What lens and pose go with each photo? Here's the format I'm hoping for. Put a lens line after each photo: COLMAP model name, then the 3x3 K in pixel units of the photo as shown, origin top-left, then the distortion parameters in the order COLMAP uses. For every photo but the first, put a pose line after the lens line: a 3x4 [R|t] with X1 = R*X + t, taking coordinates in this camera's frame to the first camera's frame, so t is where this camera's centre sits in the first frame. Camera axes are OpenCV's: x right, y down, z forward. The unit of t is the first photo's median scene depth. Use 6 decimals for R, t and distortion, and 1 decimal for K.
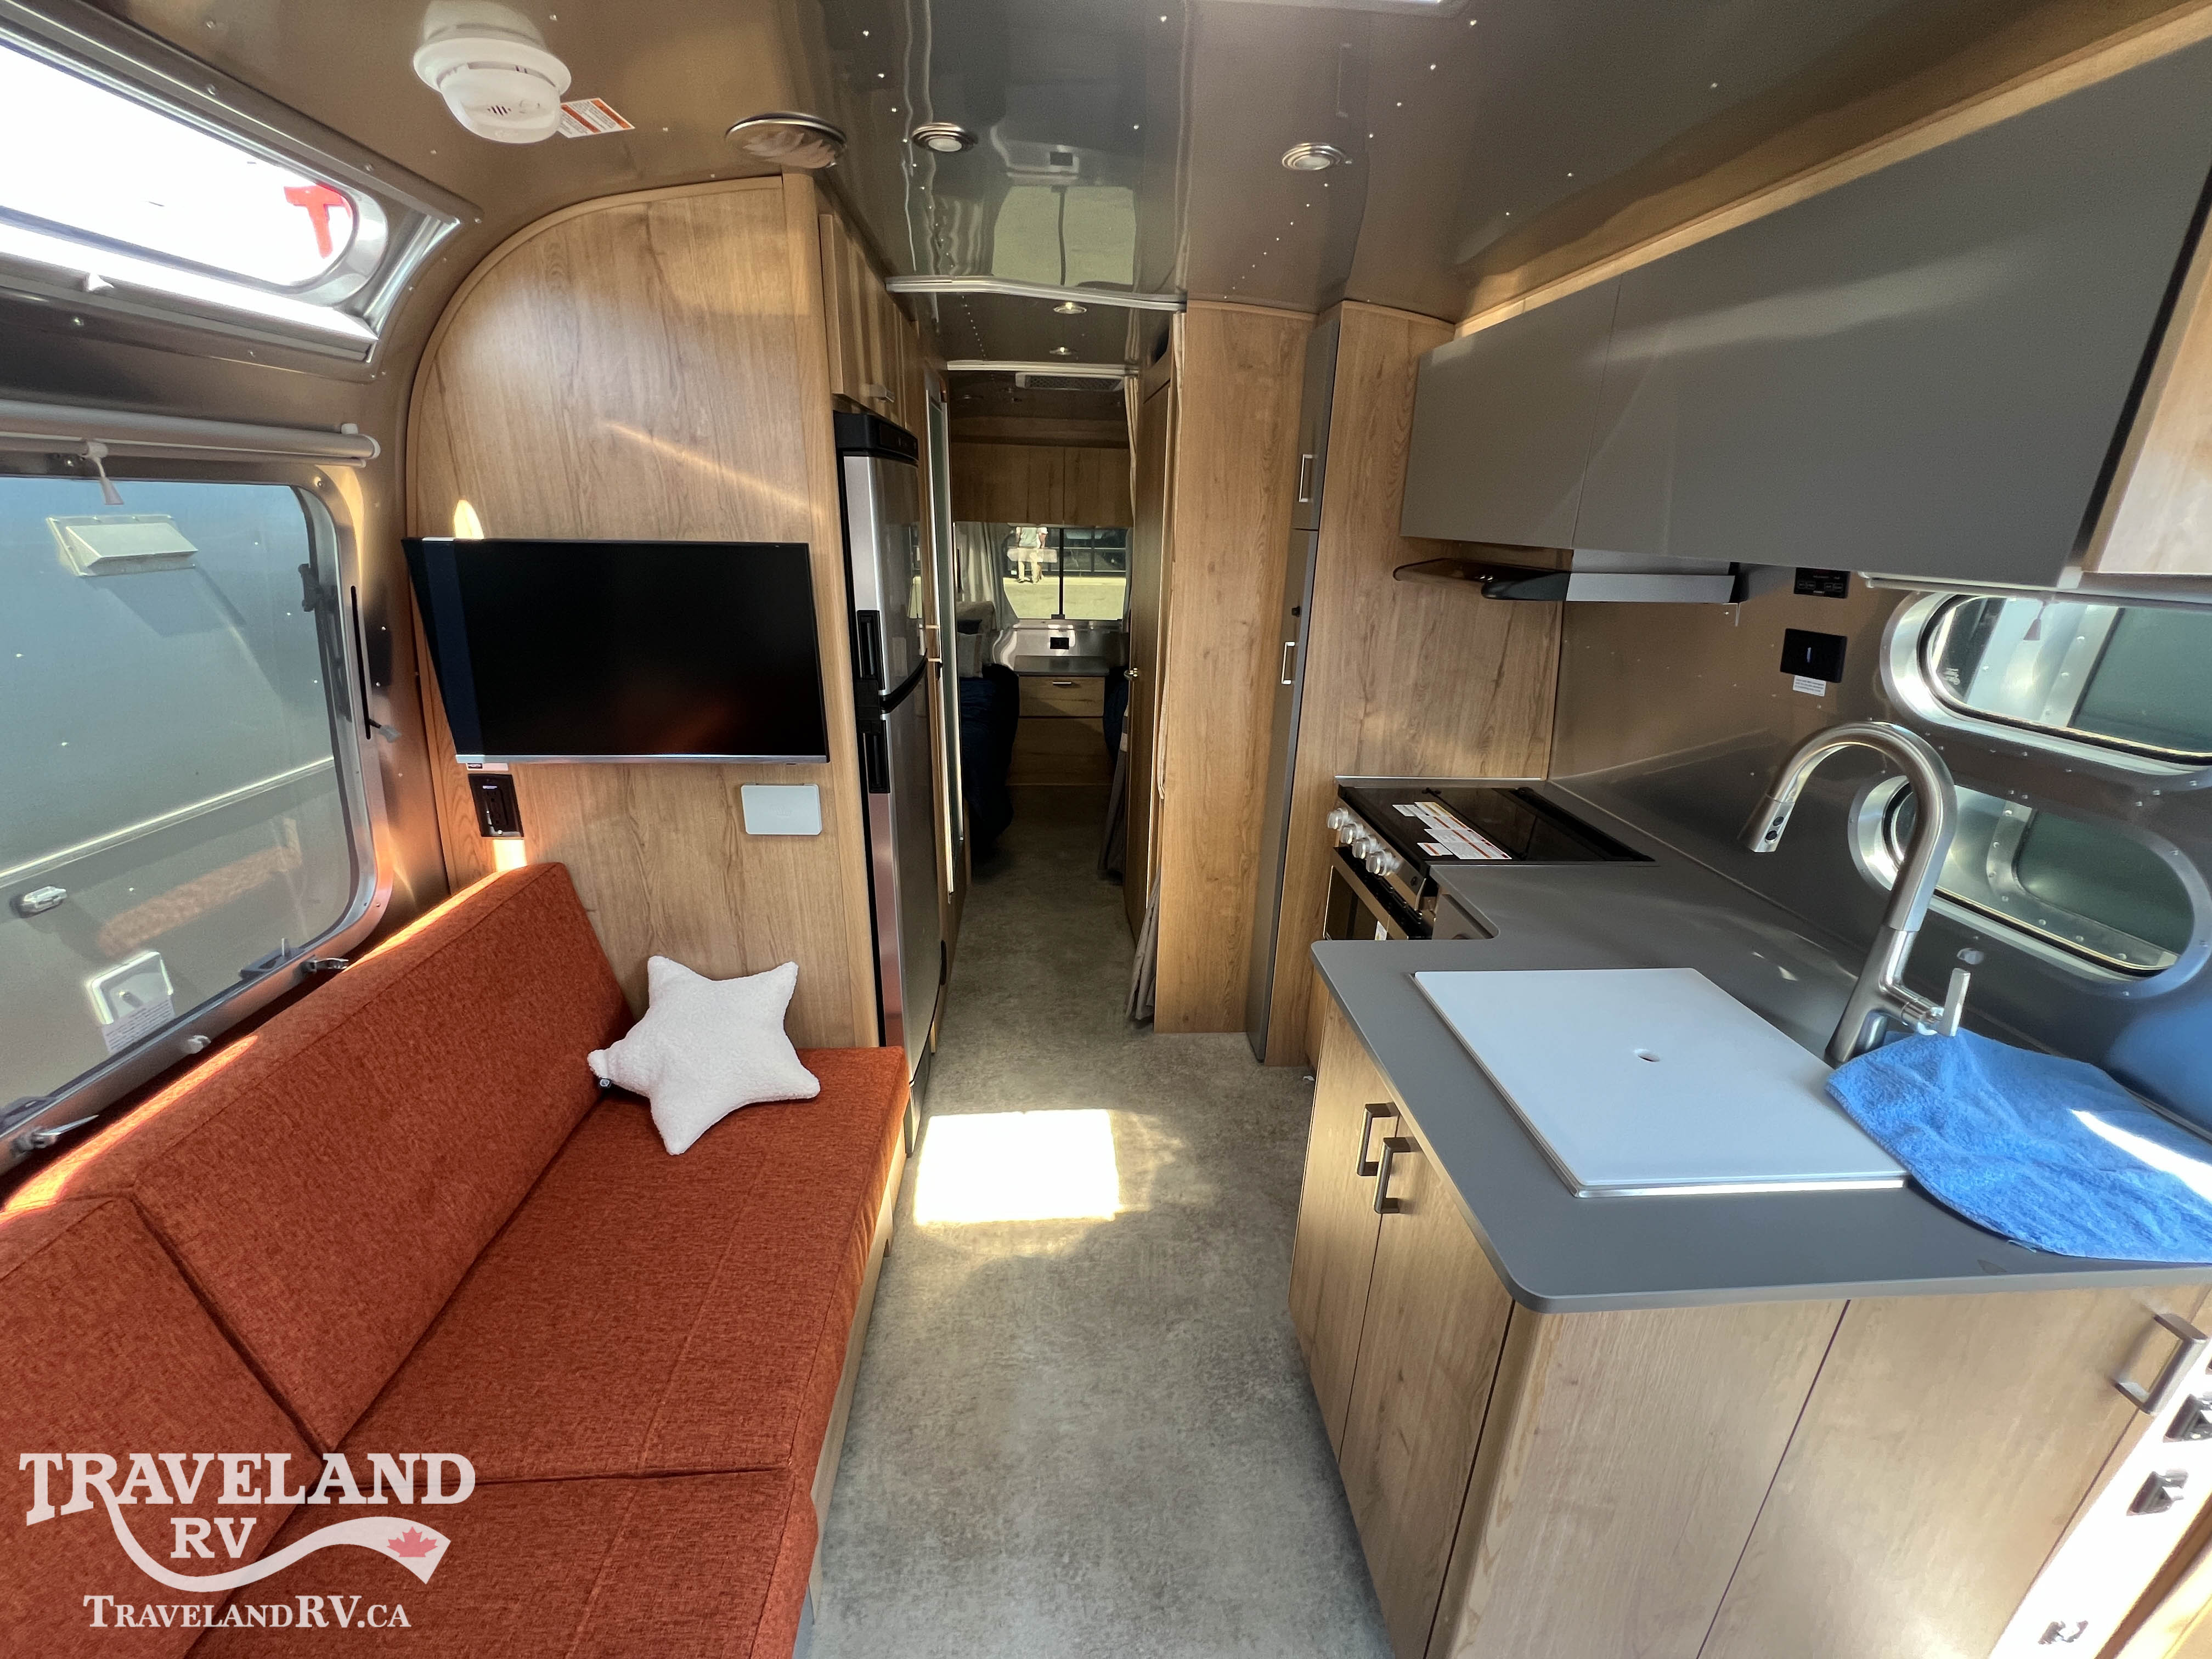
lens RADIAL K [[887.0, 0, 1103.1], [0, 887.0, 827.1], [0, 0, 1]] dist [-0.003370, 0.000533]
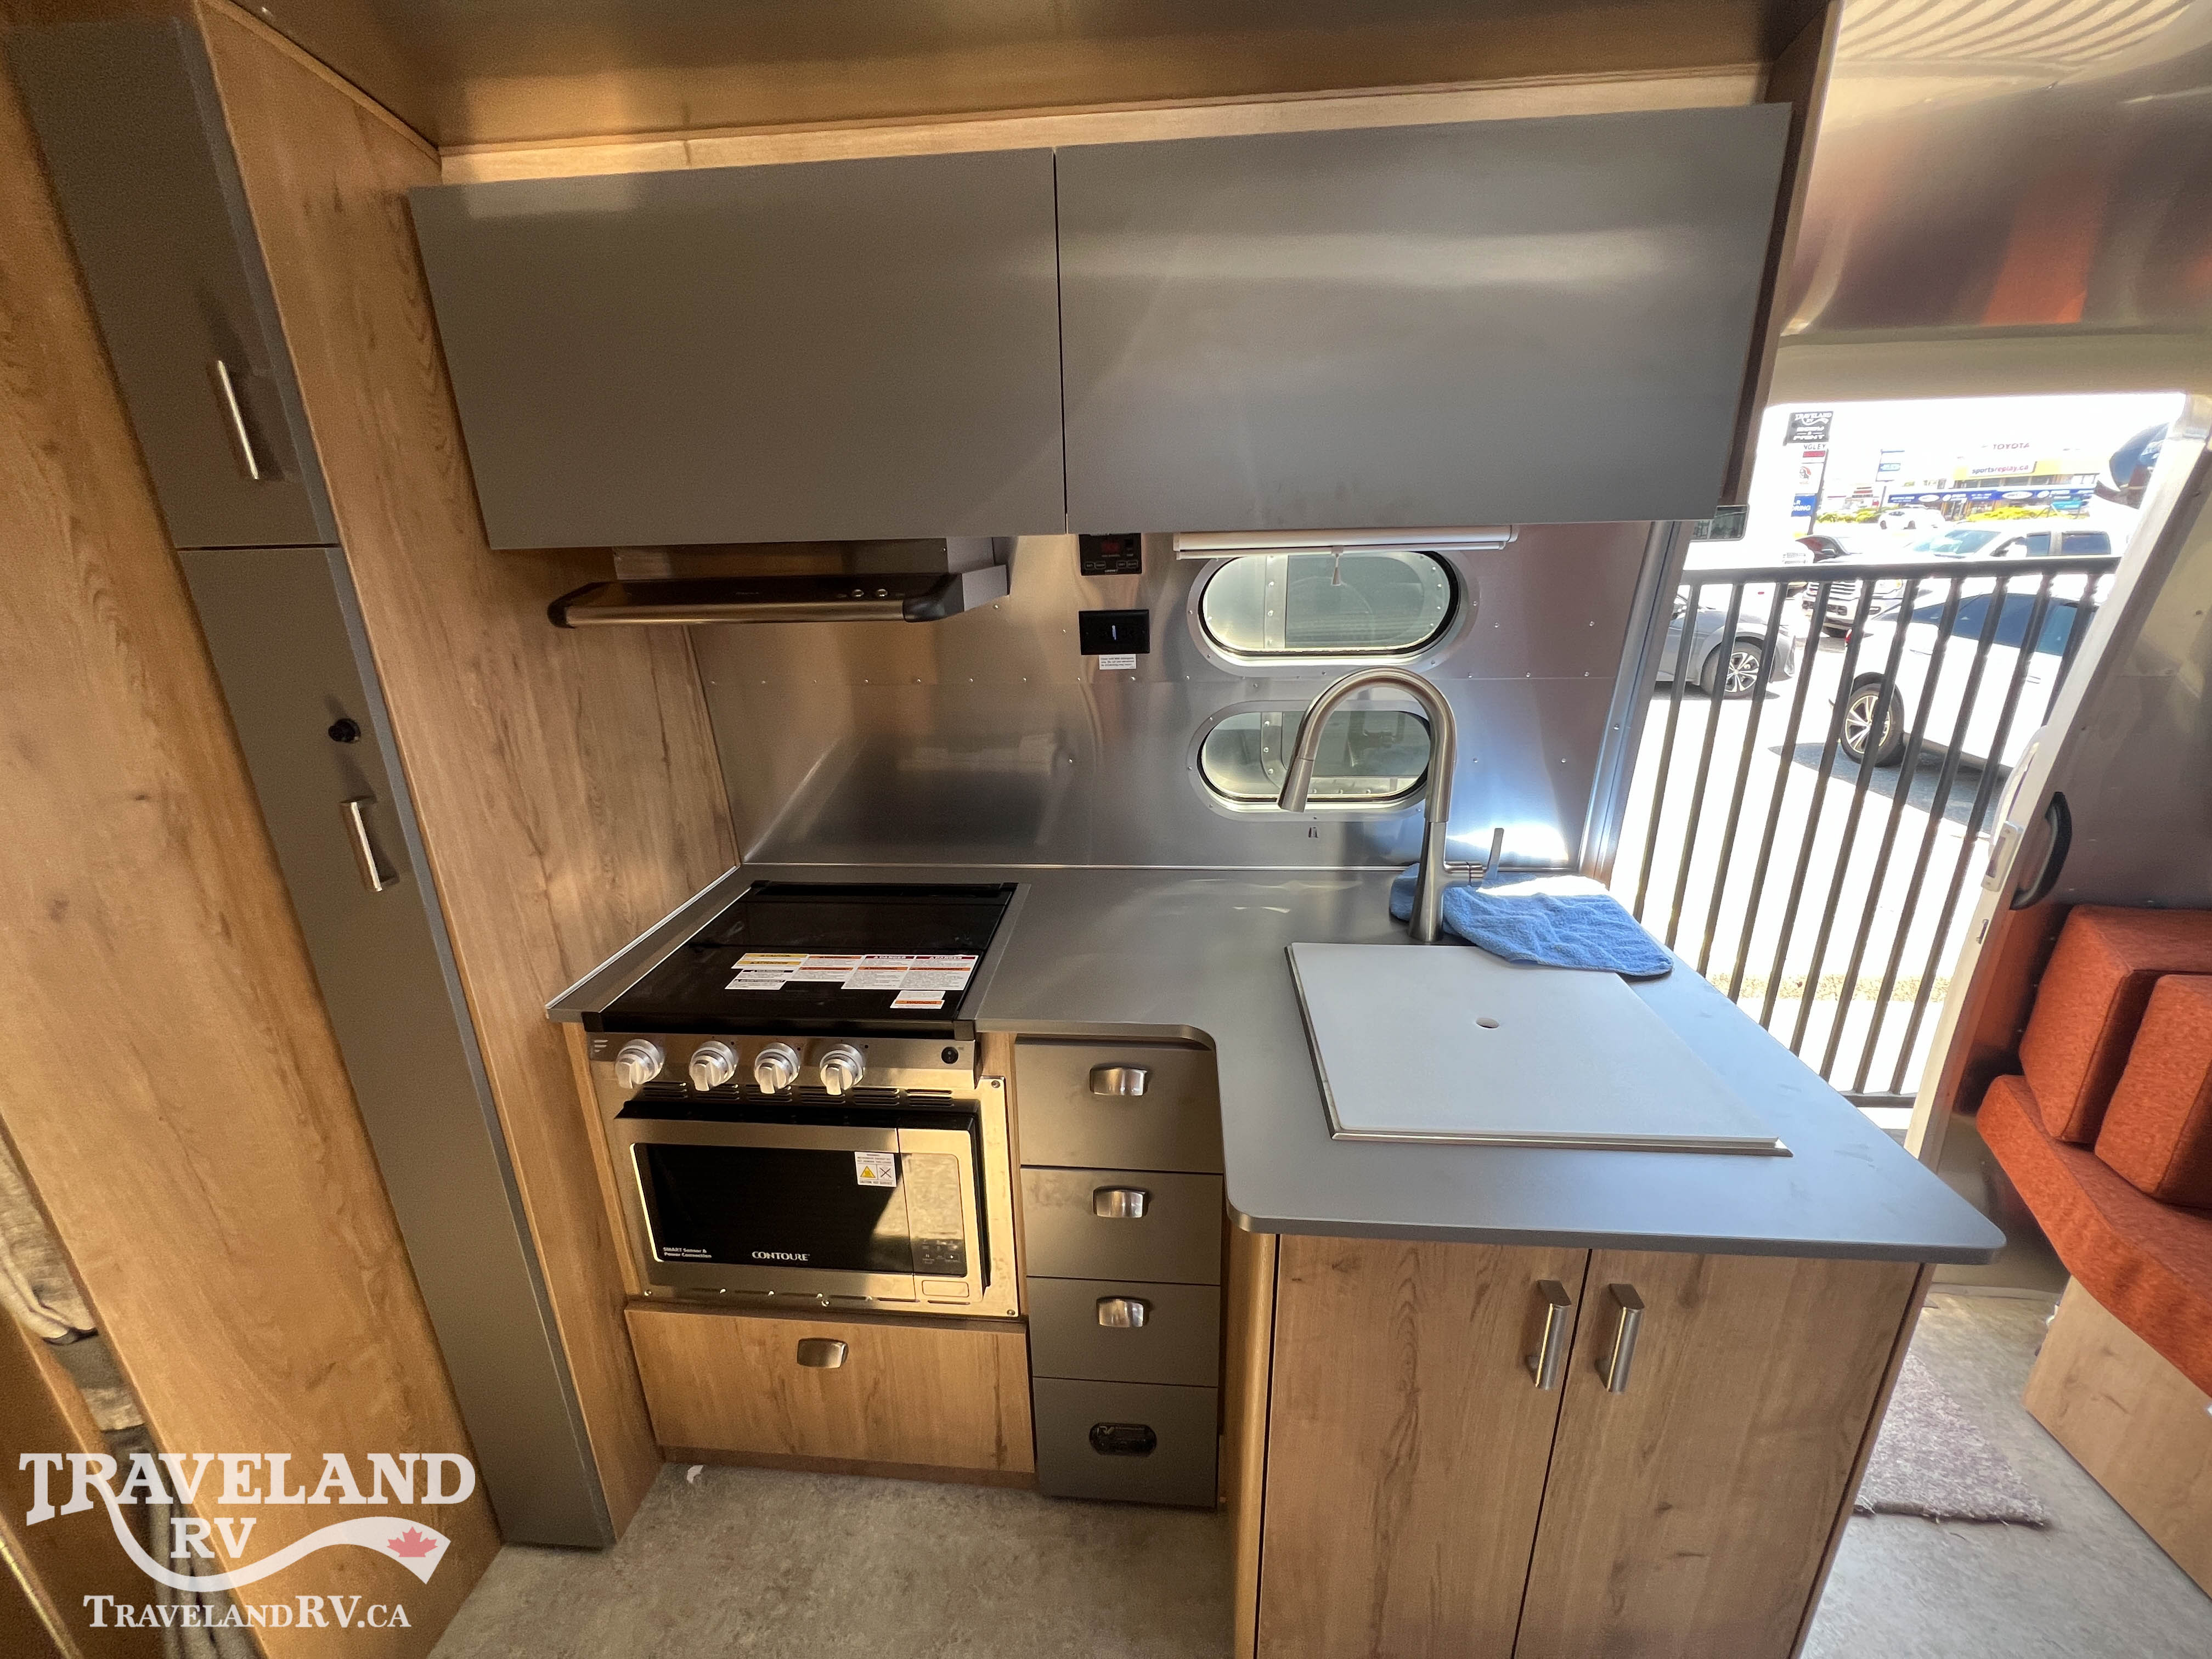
lens RADIAL K [[887.0, 0, 1103.1], [0, 887.0, 827.1], [0, 0, 1]] dist [-0.003370, 0.000533]
pose [[0.146445, -0.333317, 0.931372, -0.199656], [0.358801, 0.895304, 0.263993, -0.238140], [-0.921855, 0.295516, 0.250708, 0.731674]]
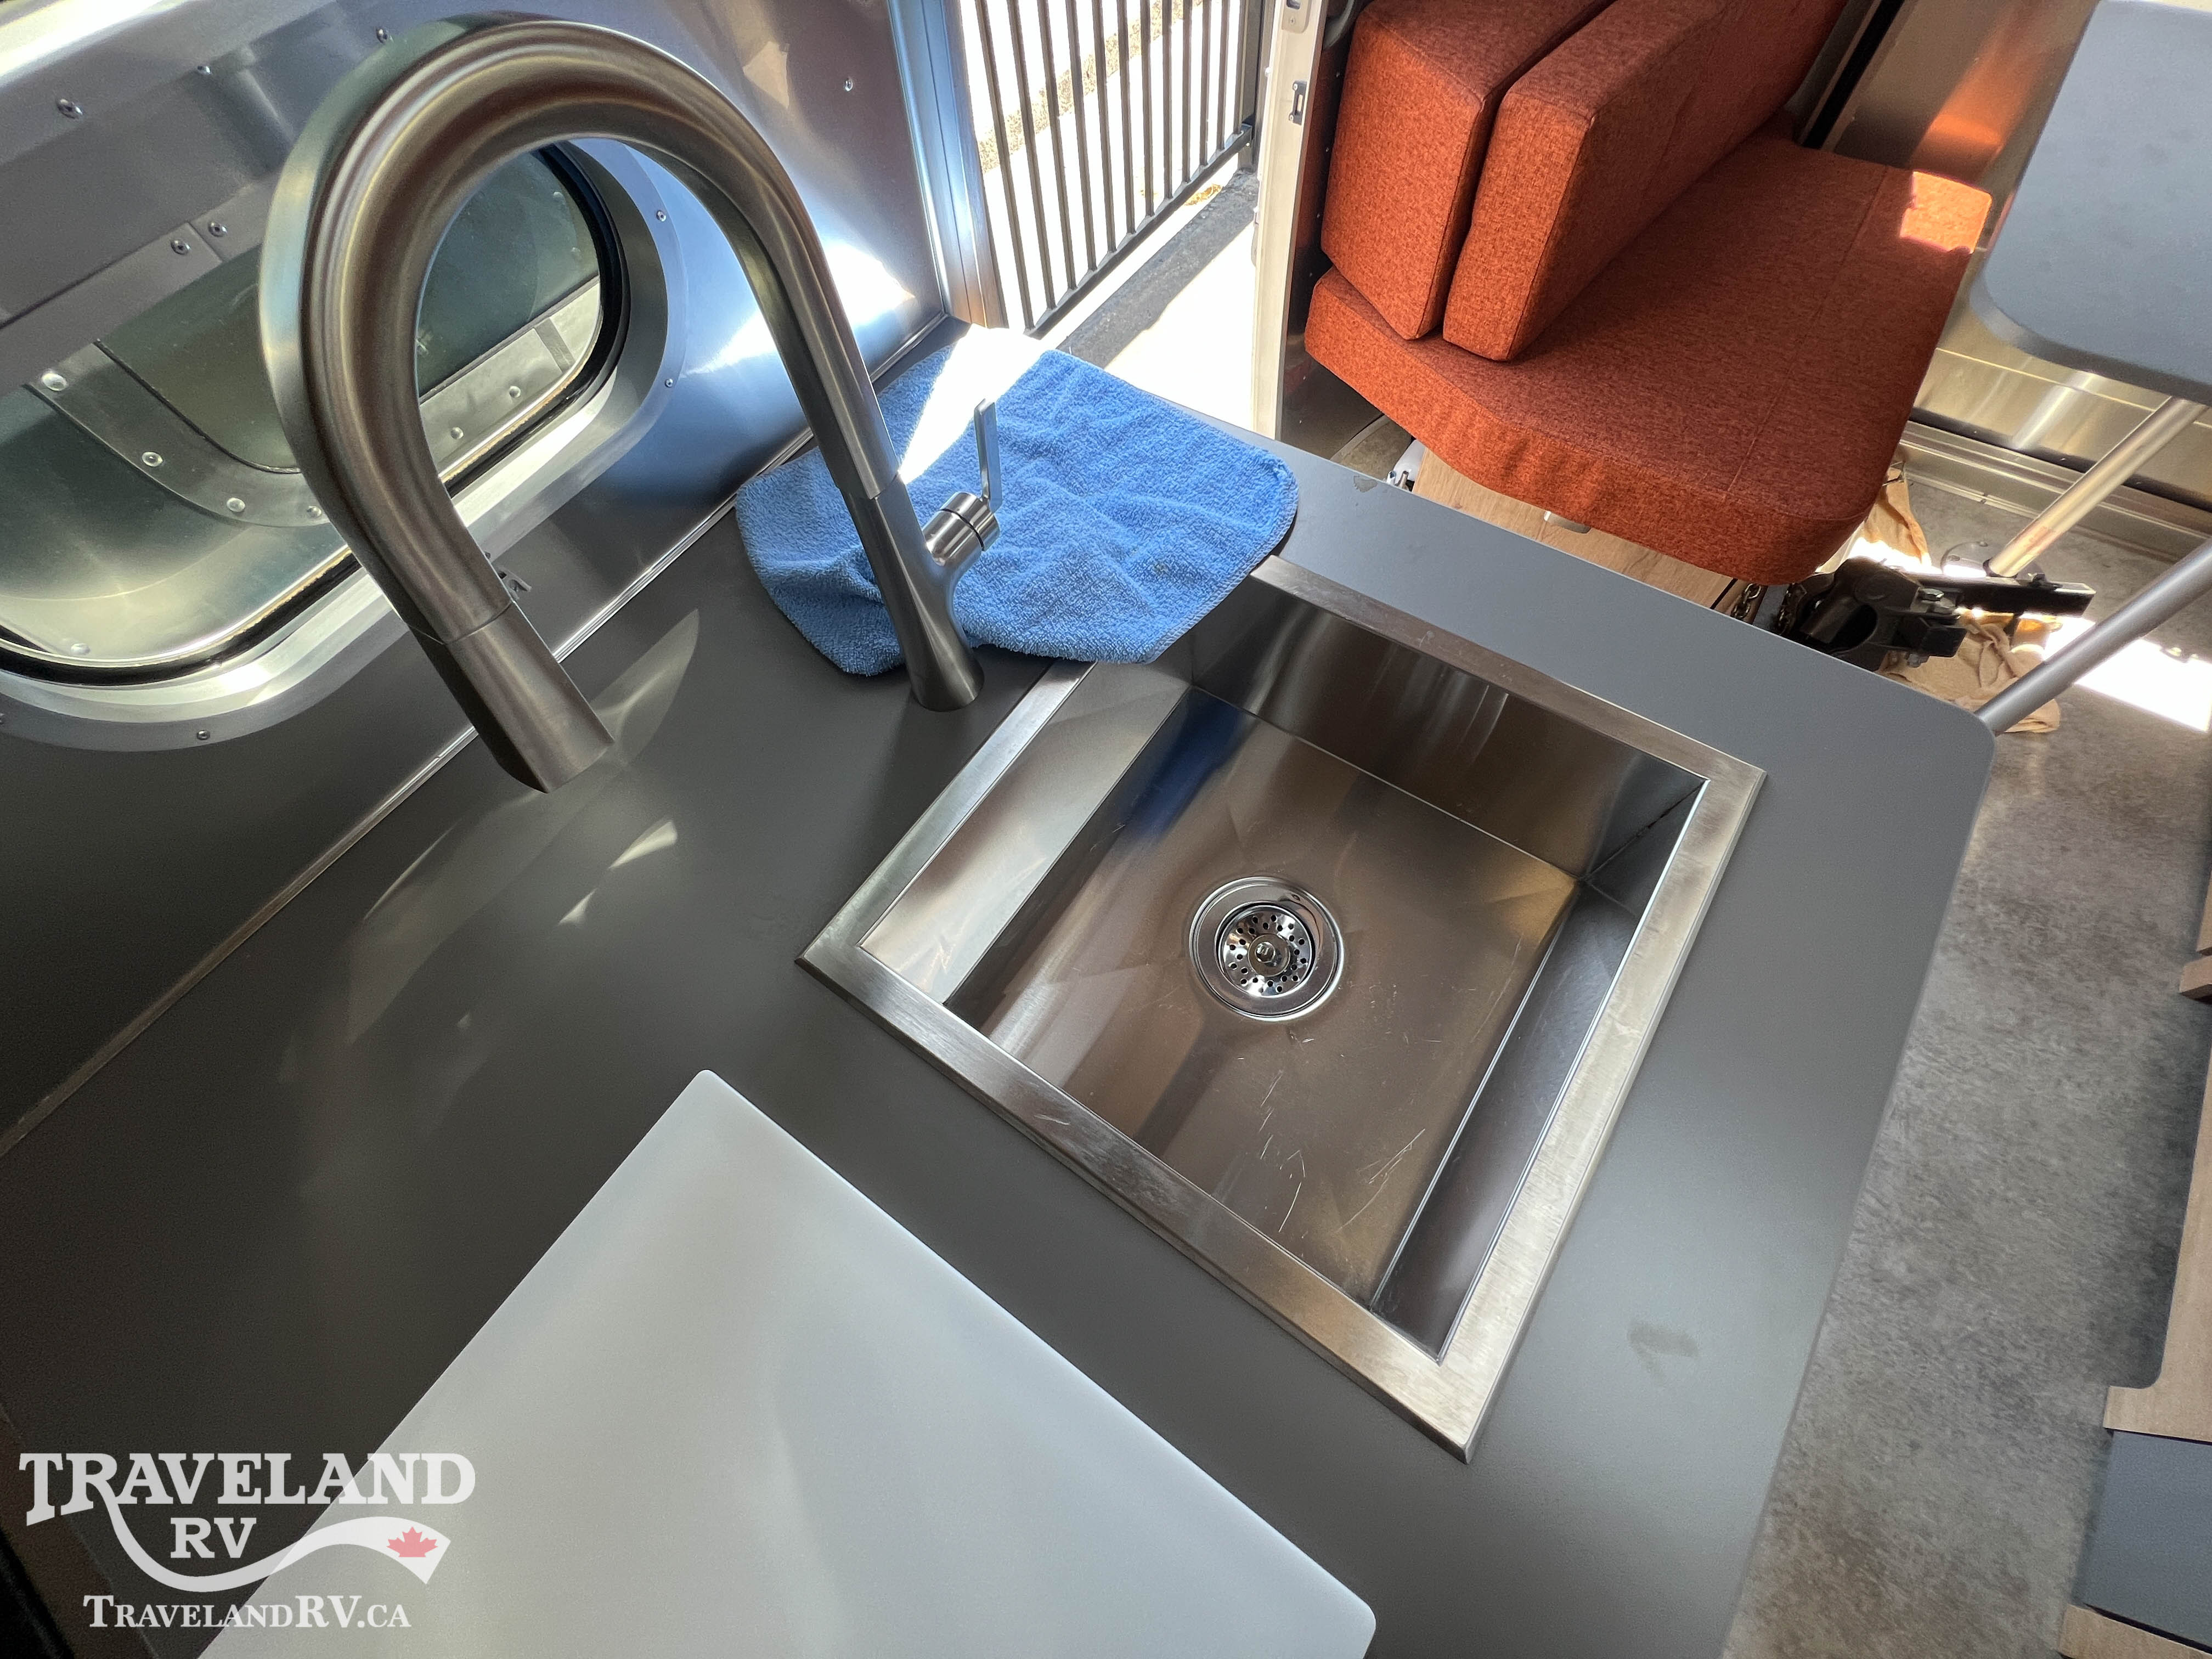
lens RADIAL K [[892.9, 0, 1102.3], [0, 892.9, 823.3], [0, 0, 1]] dist [-0.000091, -0.000238]
pose [[-0.783765, -0.532867, 0.319007, 0.362605], [0.261051, 0.183409, 0.947741, -0.169320], [-0.563528, 0.826084, -0.004644, 0.706949]]
